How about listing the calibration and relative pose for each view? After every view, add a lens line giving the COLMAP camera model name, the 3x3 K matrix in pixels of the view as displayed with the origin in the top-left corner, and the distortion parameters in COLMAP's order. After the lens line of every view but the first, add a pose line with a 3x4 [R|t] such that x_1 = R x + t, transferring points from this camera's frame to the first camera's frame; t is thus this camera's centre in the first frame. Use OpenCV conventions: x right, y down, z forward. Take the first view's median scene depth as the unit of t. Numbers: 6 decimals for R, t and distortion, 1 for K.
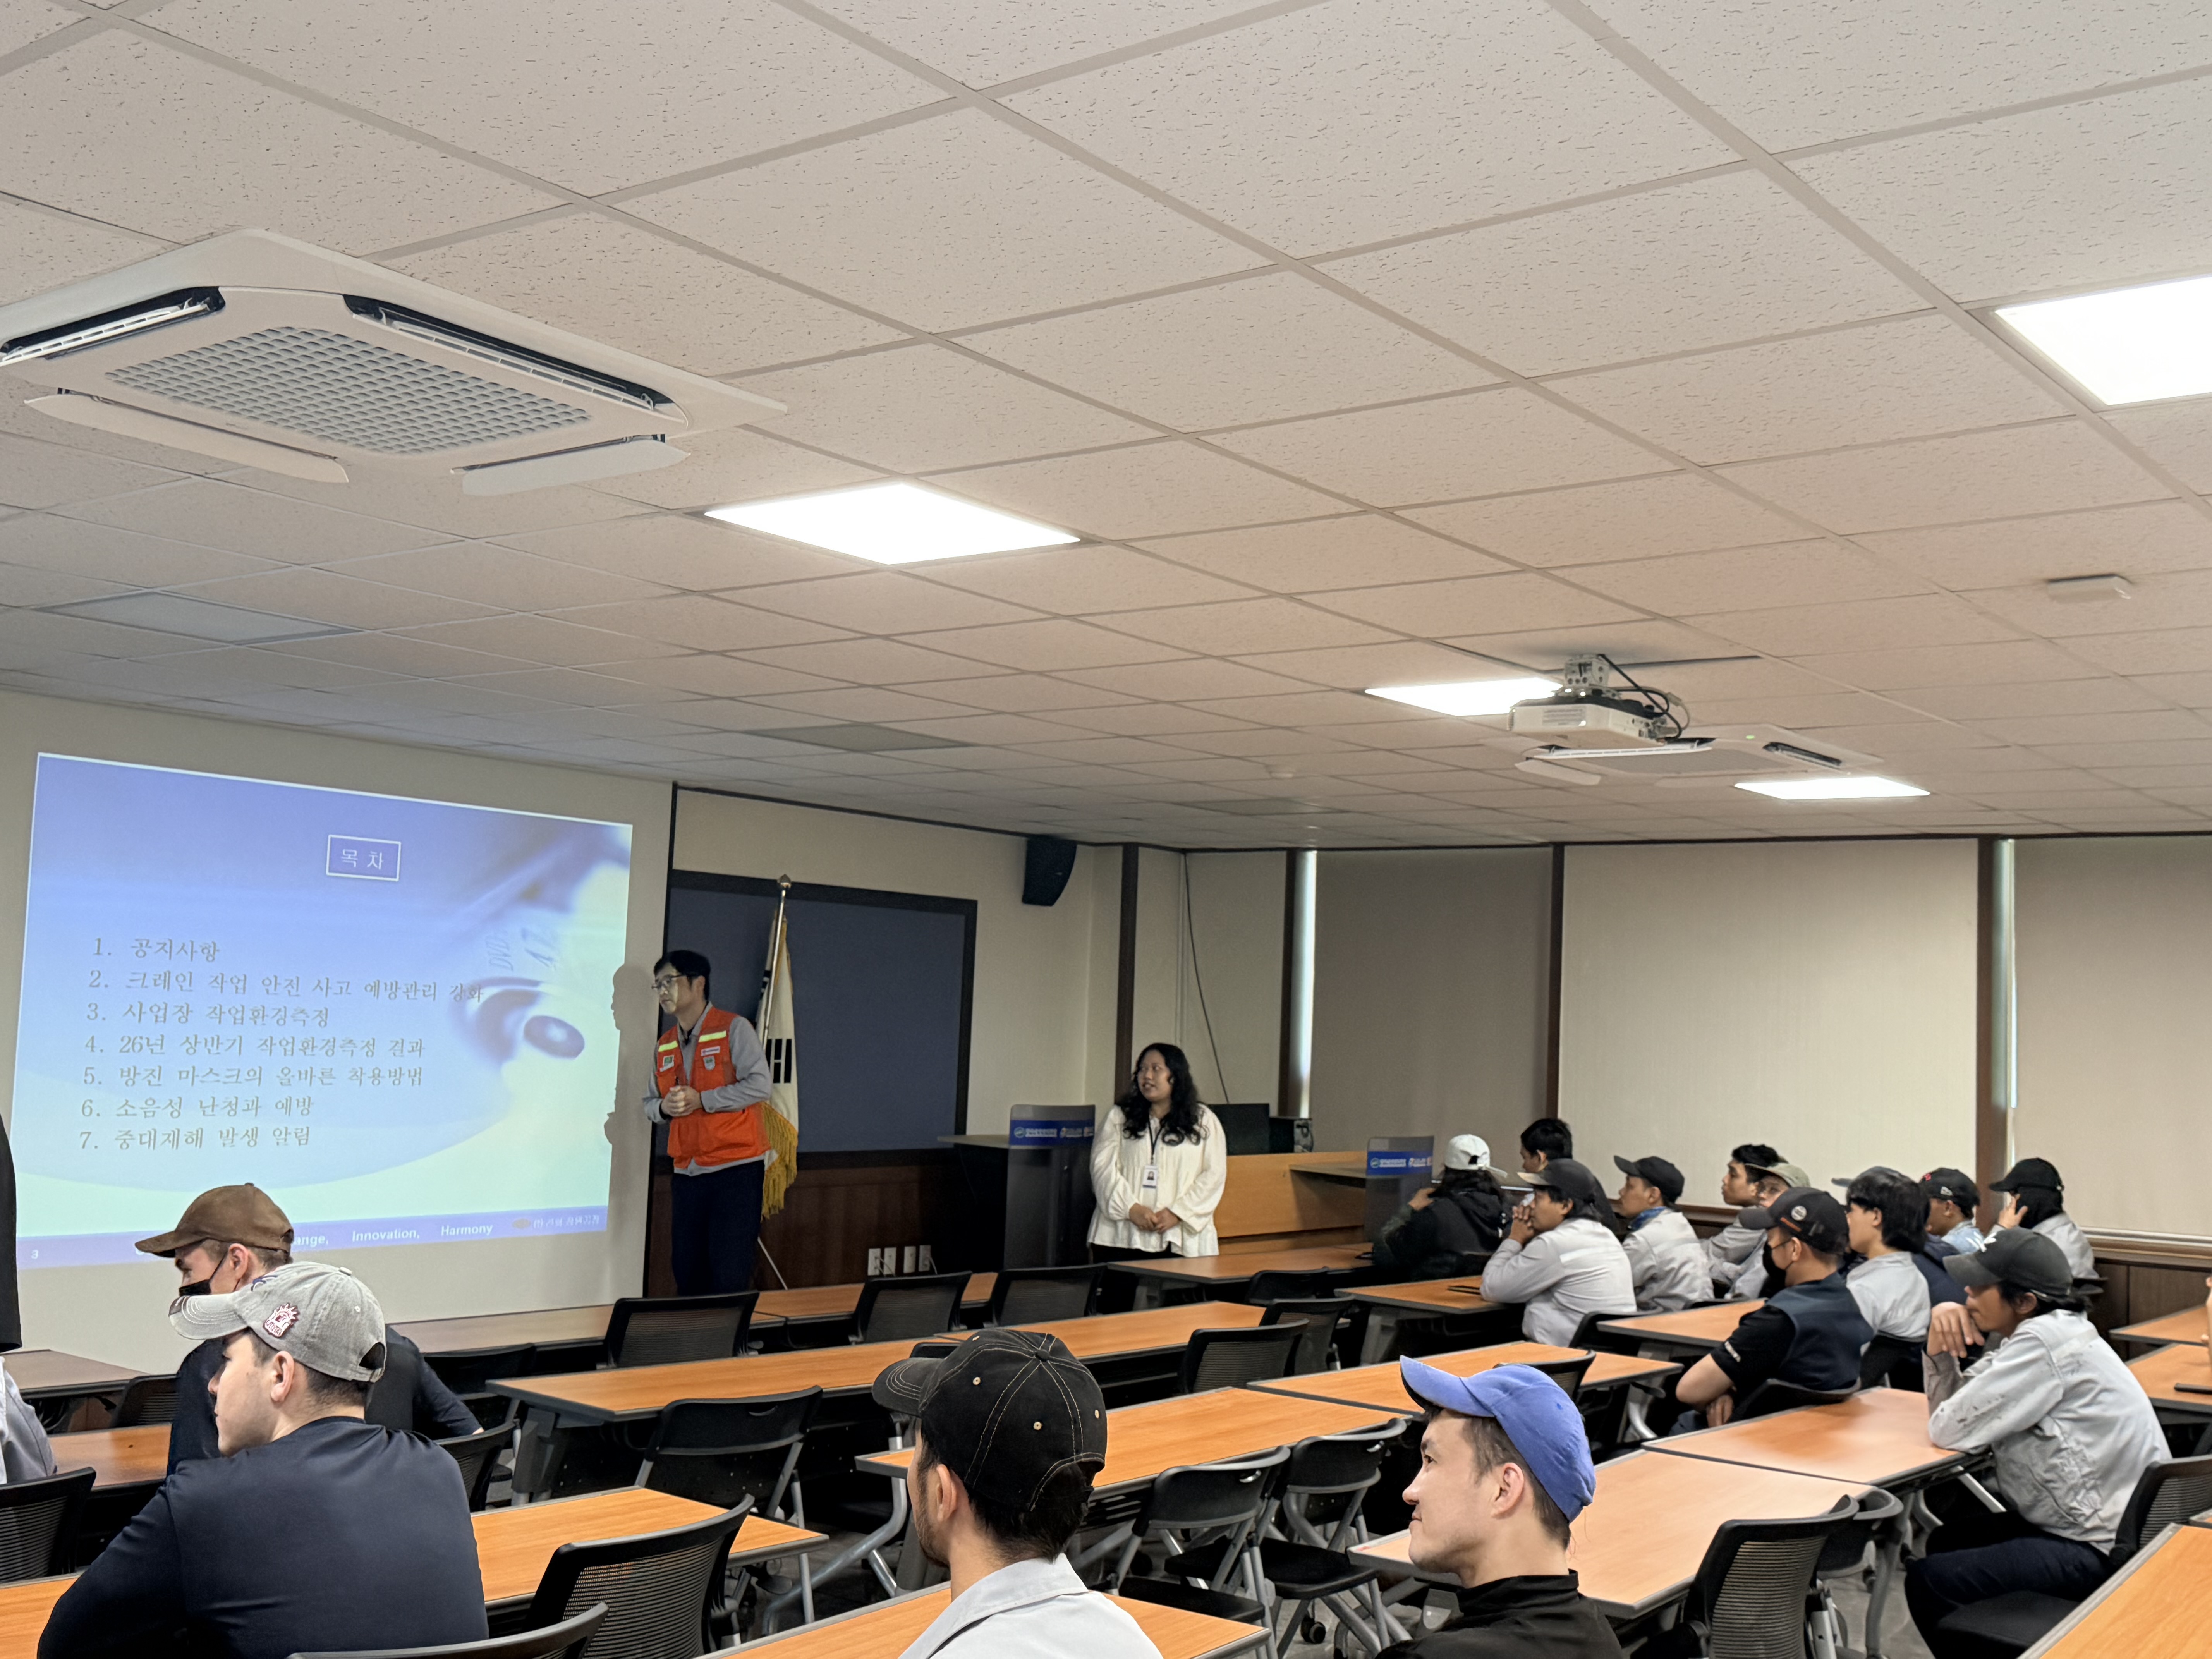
lens RADIAL K [[2326.4, 0, 1100.4], [0, 2326.4, 821.9], [0, 0, 1]] dist [0.103577, 0.000000]
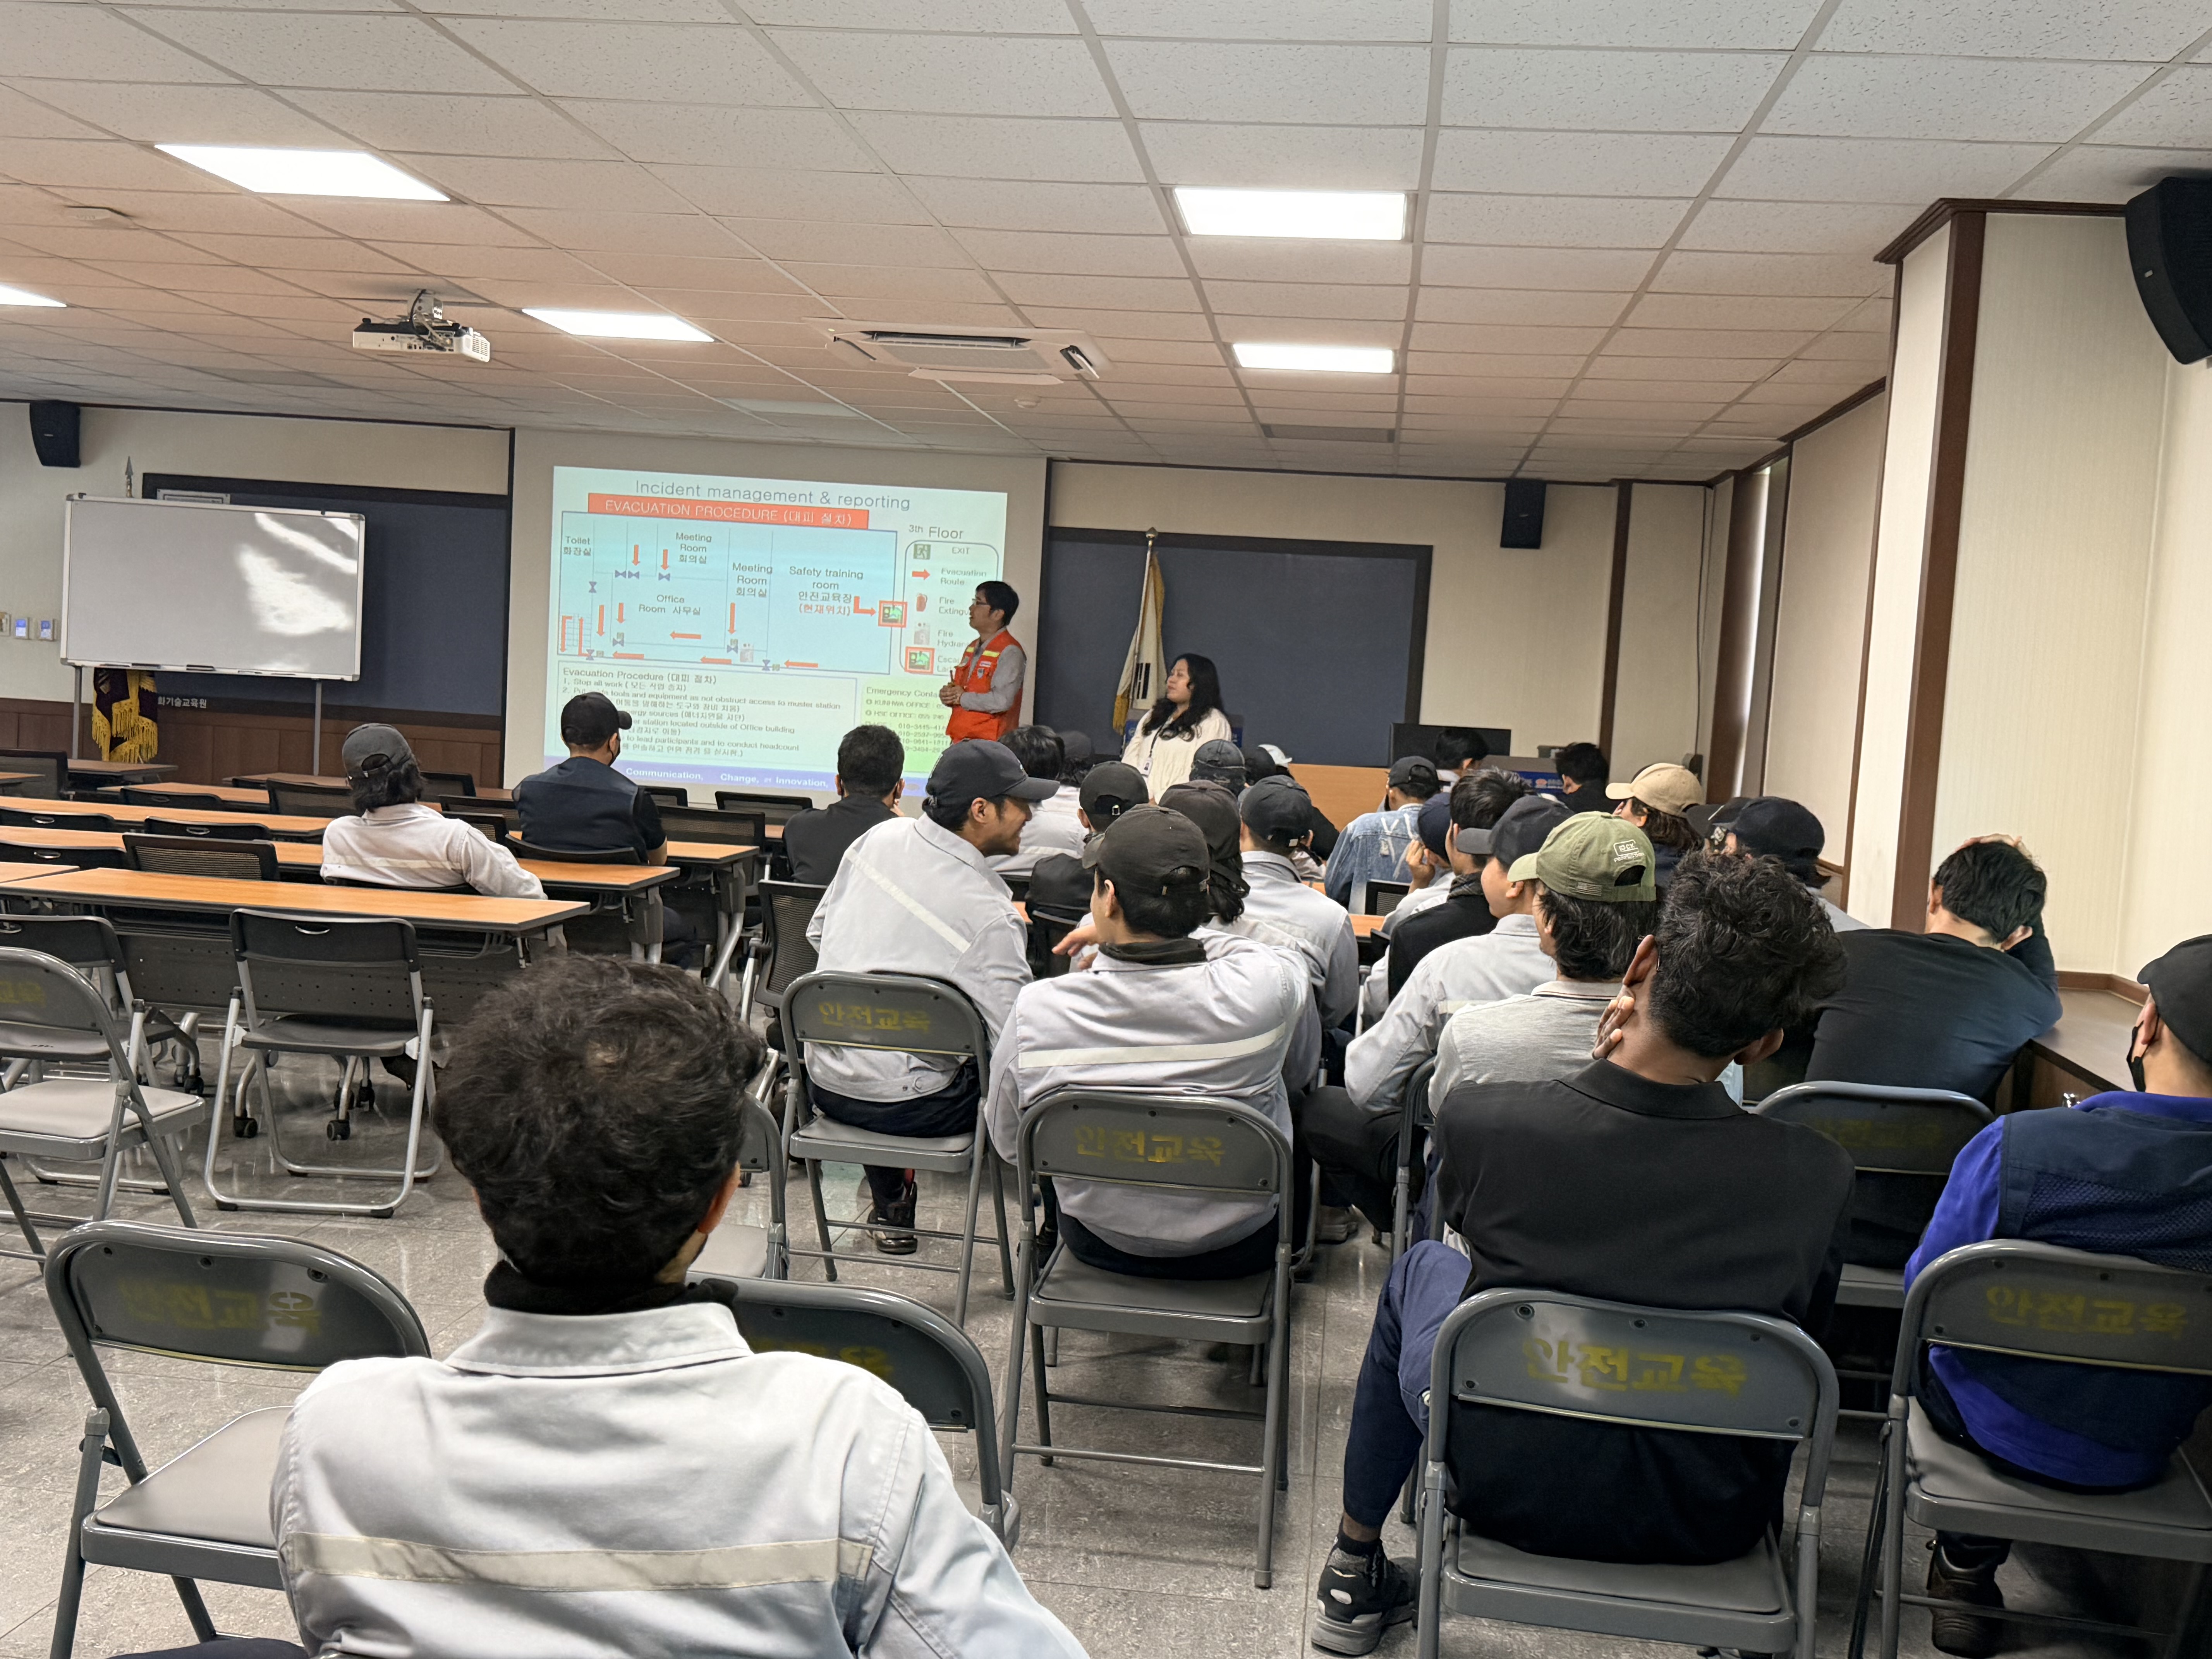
lens RADIAL K [[2326.4, 0, 1113.5], [0, 2326.4, 841.6], [0, 0, 1]] dist [0.103577, 0.000000]
pose [[0.525038, 0.054603, -0.849325, 1.000470], [0.038106, 0.995431, 0.087553, 0.088557], [0.850225, -0.078332, 0.520558, 0.388552]]
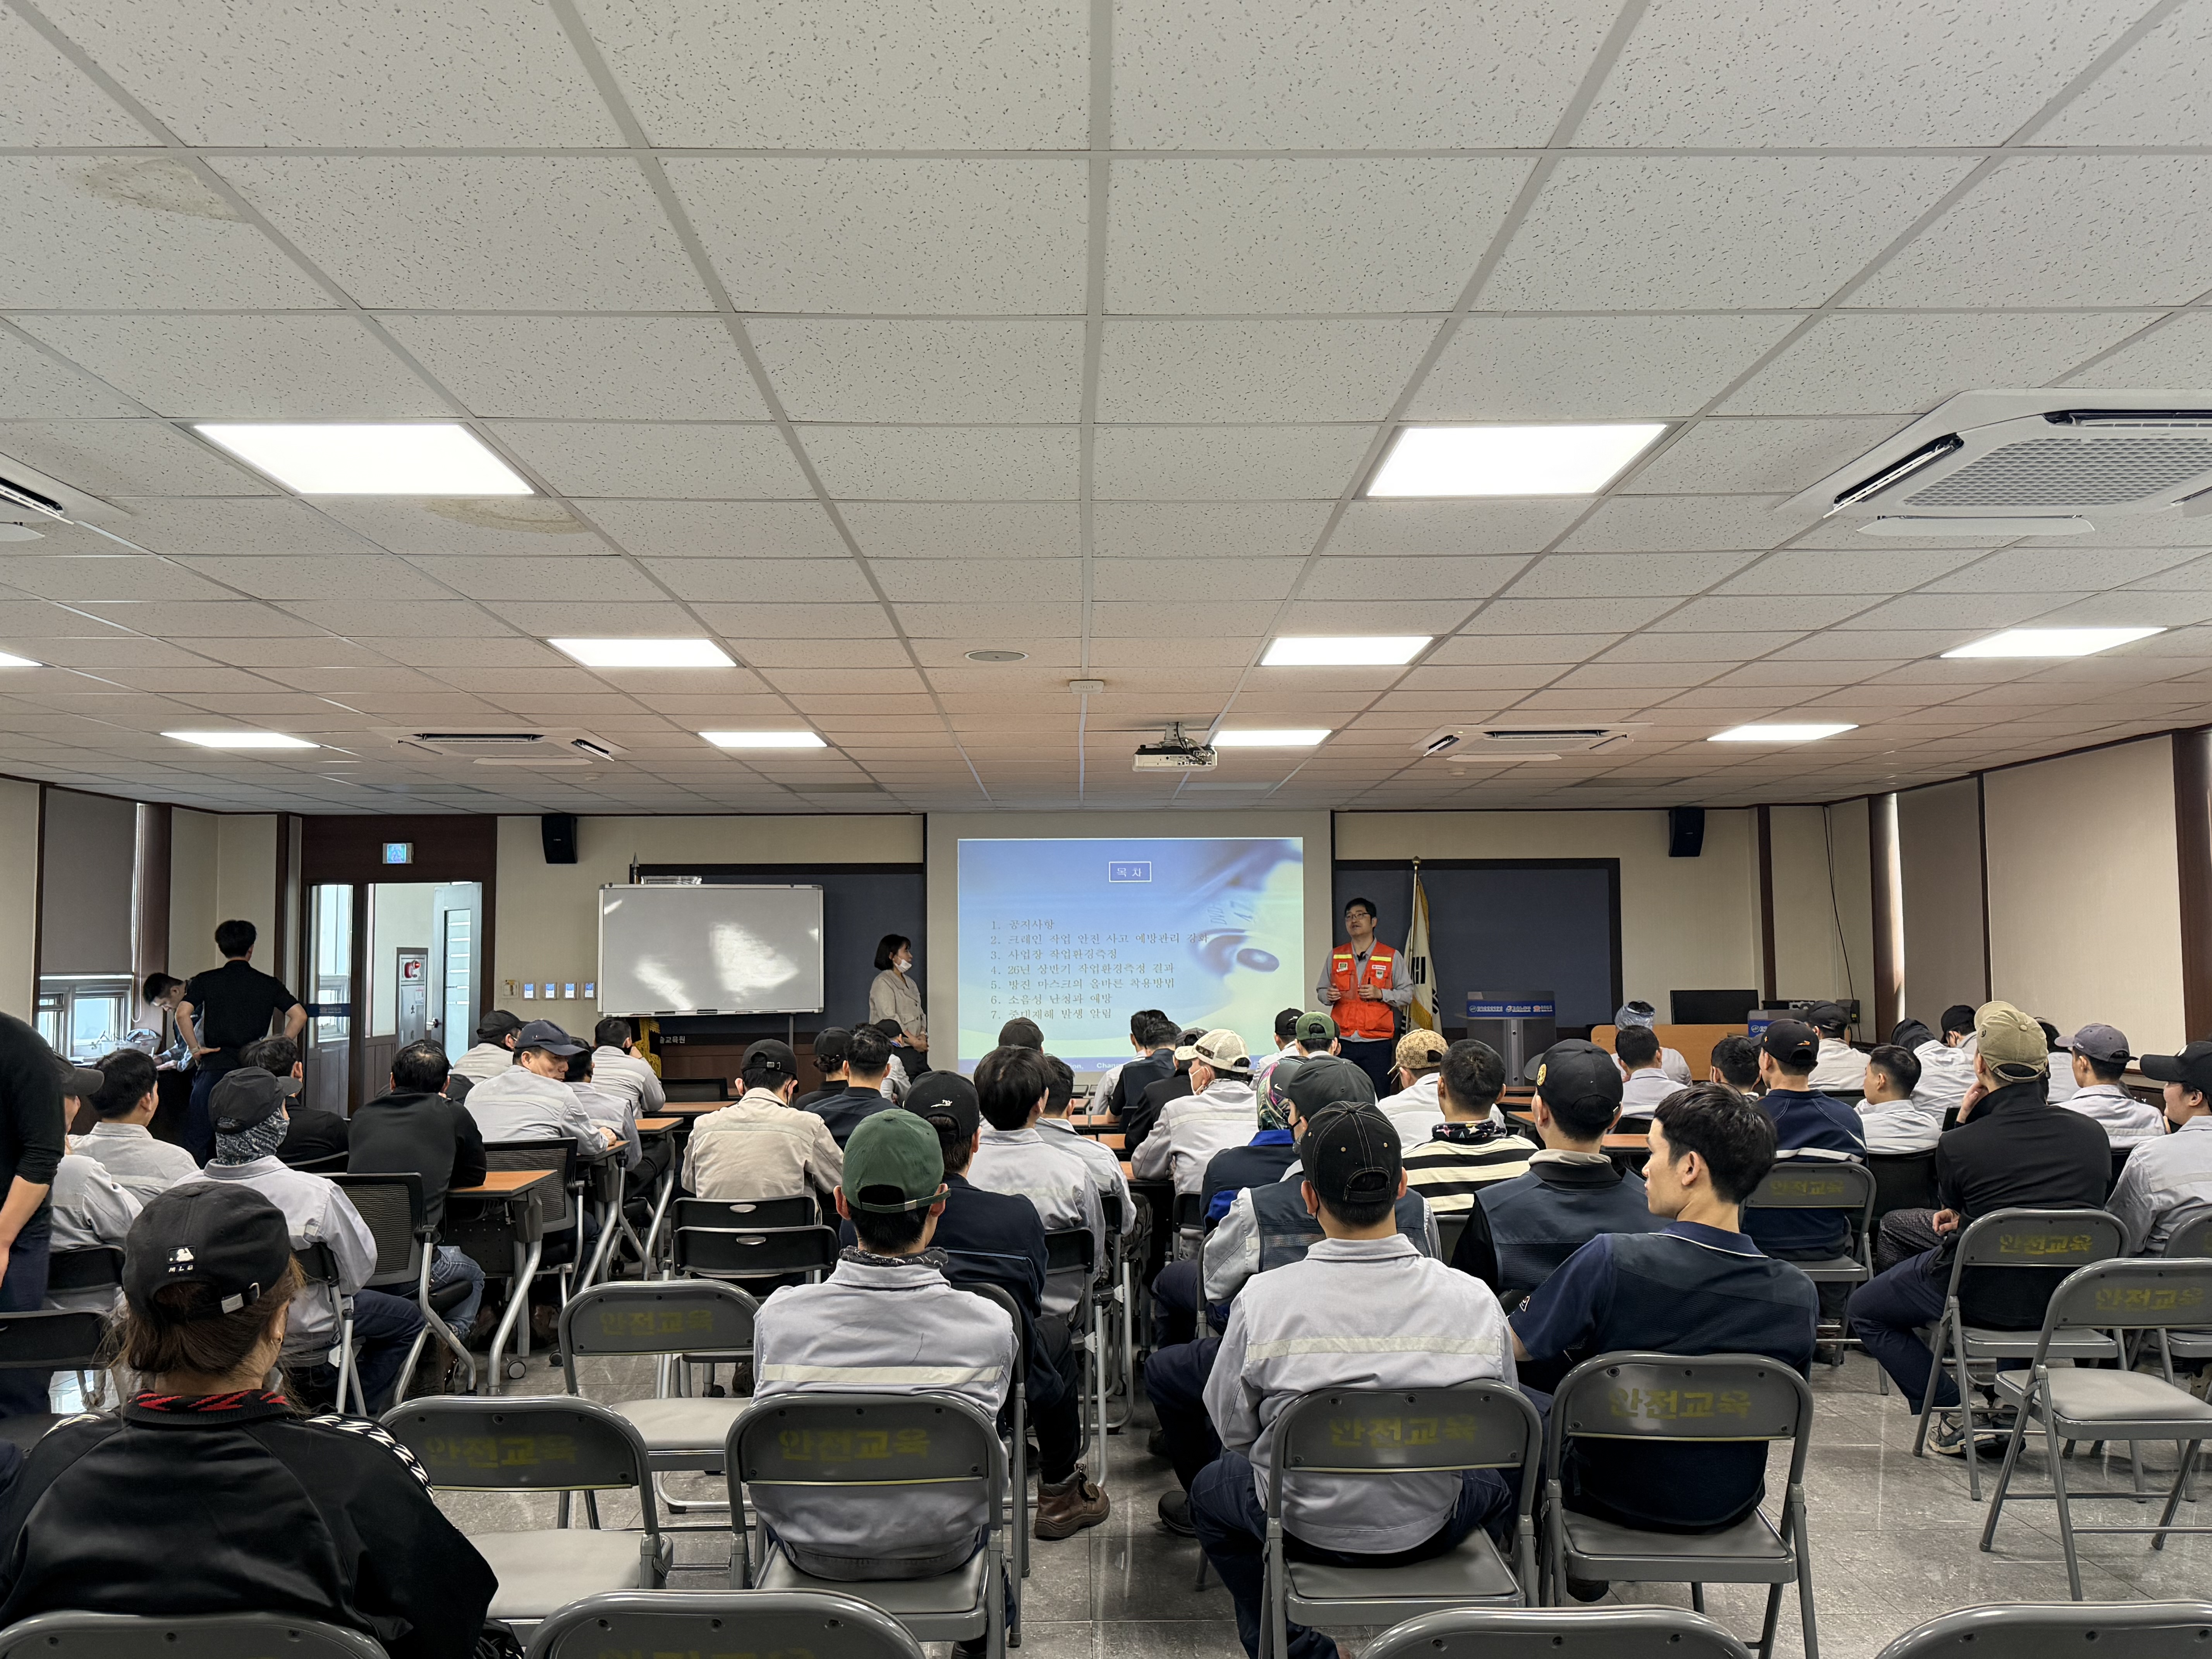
lens RADIAL K [[1835.4, 0, 1102.6], [0, 1835.4, 844.7], [0, 0, 1]] dist [0.108801, -0.018228]
pose [[0.625264, -0.093664, -0.774772, 0.816662], [0.101107, 0.994127, -0.038586, 0.047520], [0.773836, -0.054209, 0.631062, 0.023520]]
